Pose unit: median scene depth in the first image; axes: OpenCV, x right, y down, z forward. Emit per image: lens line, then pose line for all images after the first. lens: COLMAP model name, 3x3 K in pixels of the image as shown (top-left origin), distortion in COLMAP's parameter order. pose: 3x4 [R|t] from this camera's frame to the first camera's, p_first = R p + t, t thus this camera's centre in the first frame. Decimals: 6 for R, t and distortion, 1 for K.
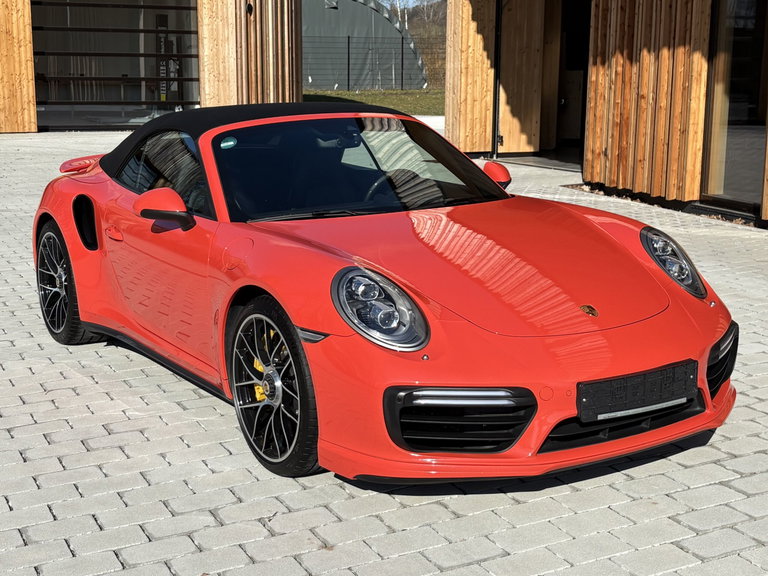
lens RADIAL K [[1108.4, 0, 384.0], [0, 1108.4, 288.0], [0, 0, 1]] dist [0.169962, -0.825355]
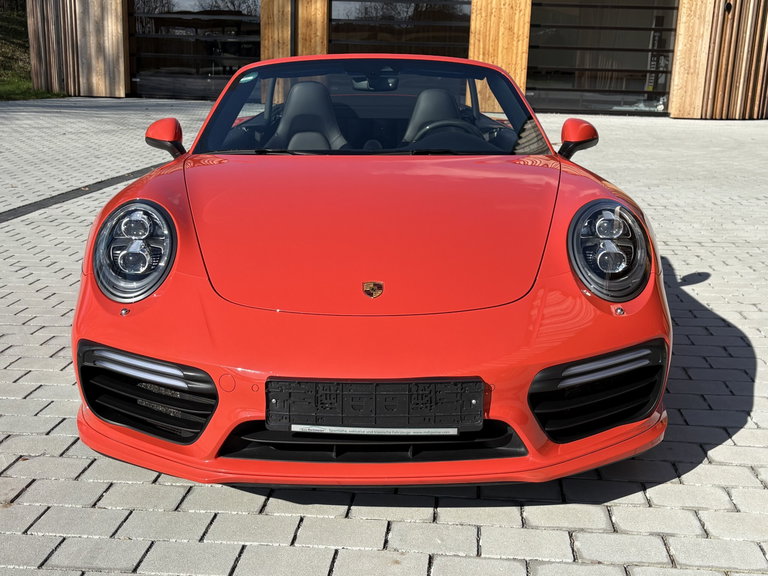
lens RADIAL K [[900.7, 0, 376.5], [0, 900.7, 283.4], [0, 0, 1]] dist [0.032724, -0.042391]
pose [[0.852626, 0.139790, -0.503475, 0.074880], [-0.121431, 0.990179, 0.069282, -0.003805], [0.508216, 0.002066, 0.861227, 0.073164]]
